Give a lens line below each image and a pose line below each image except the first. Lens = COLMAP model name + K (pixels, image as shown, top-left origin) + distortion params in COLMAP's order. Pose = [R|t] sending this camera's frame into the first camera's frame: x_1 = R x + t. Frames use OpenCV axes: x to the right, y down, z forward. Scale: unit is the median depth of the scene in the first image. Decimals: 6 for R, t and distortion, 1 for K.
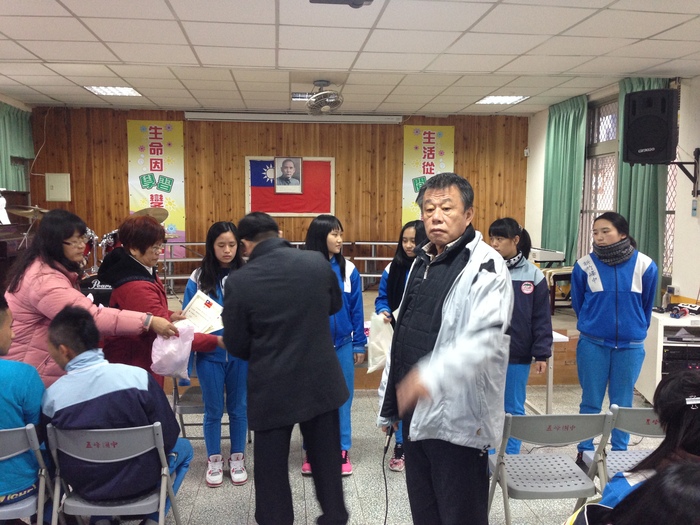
lens RADIAL K [[649.0, 0, 350.0], [0, 649.0, 262.5], [0, 0, 1]] dist [0.091558, -0.157944]
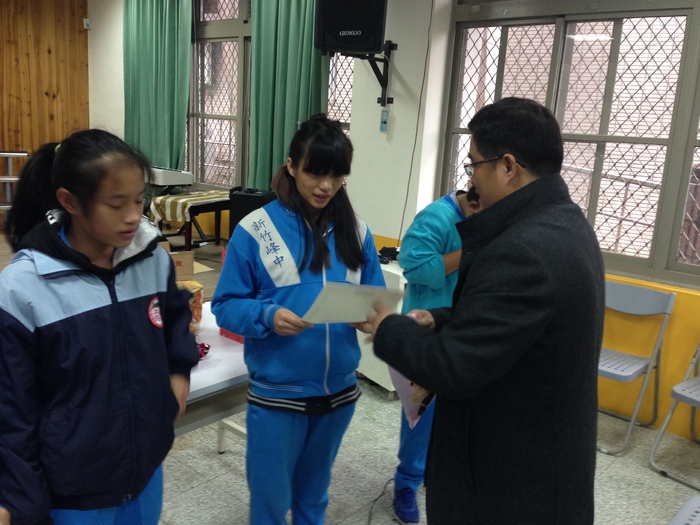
lens RADIAL K [[649.0, 0, 350.0], [0, 649.0, 262.5], [0, 0, 1]] dist [0.091558, -0.157944]
pose [[0.733447, -0.097451, 0.672725, -0.026560], [-0.003041, 0.989190, 0.146611, -0.017907], [-0.679740, -0.109577, 0.725222, 0.271878]]
